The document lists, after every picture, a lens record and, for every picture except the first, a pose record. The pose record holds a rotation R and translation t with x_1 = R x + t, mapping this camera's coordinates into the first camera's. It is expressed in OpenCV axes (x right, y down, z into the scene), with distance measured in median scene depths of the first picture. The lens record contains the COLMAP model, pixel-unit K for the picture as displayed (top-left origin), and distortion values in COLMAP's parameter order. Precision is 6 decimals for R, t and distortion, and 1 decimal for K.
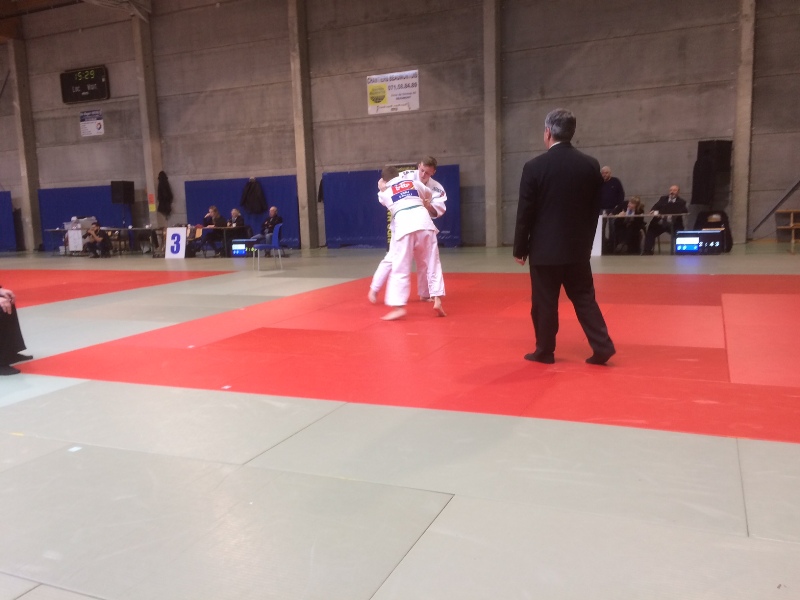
lens RADIAL K [[683.1, 0, 399.5], [0, 683.1, 296.3], [0, 0, 1]] dist [0.086871, -0.110520]
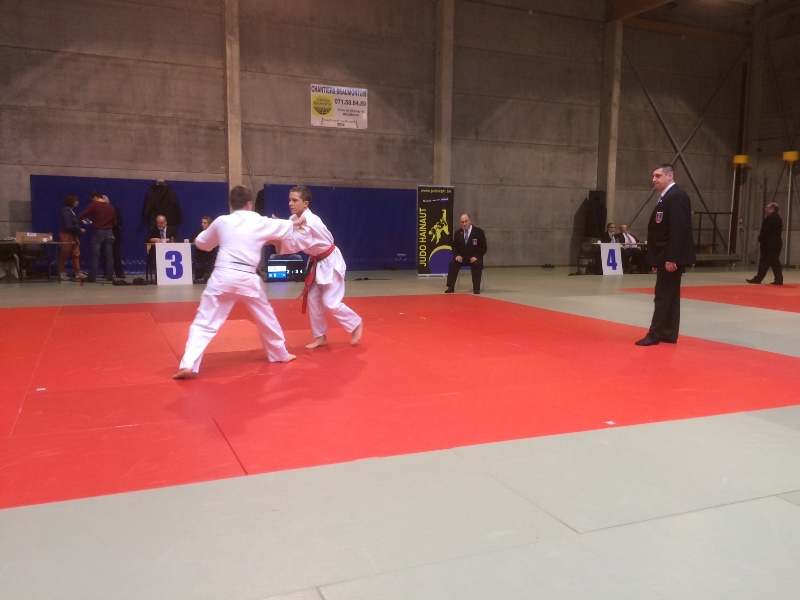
lens RADIAL K [[683.1, 0, 399.5], [0, 683.1, 296.3], [0, 0, 1]] dist [0.086871, -0.110520]
pose [[0.670796, -0.028219, 0.741105, -0.640724], [0.060707, 0.998012, -0.016947, -0.015097], [-0.739153, 0.056358, 0.671175, 0.309934]]
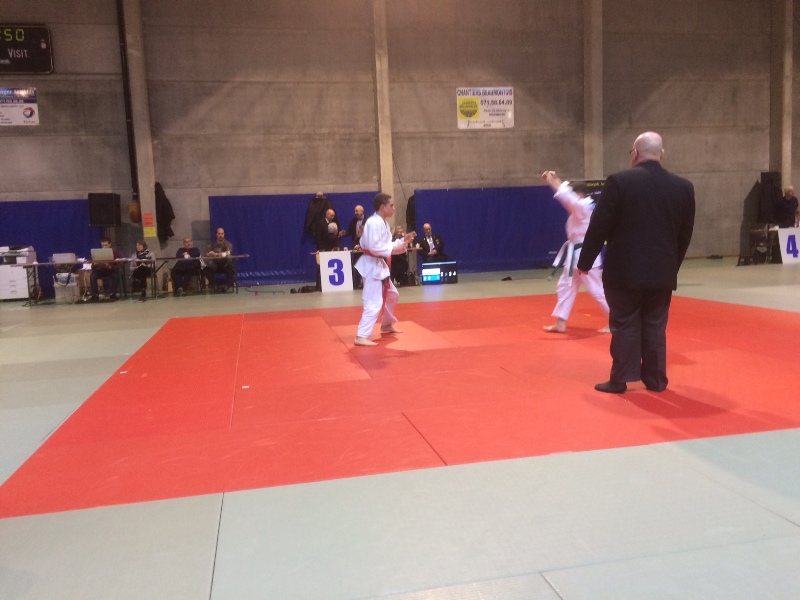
lens RADIAL K [[681.0, 0, 400.0], [0, 681.0, 300.0], [0, 0, 1]] dist [0.090824, -0.119602]
pose [[0.809440, -0.055498, 0.584574, -0.650420], [0.089482, 0.995555, -0.029387, -0.015095], [-0.580344, 0.076095, 0.810808, 0.312478]]
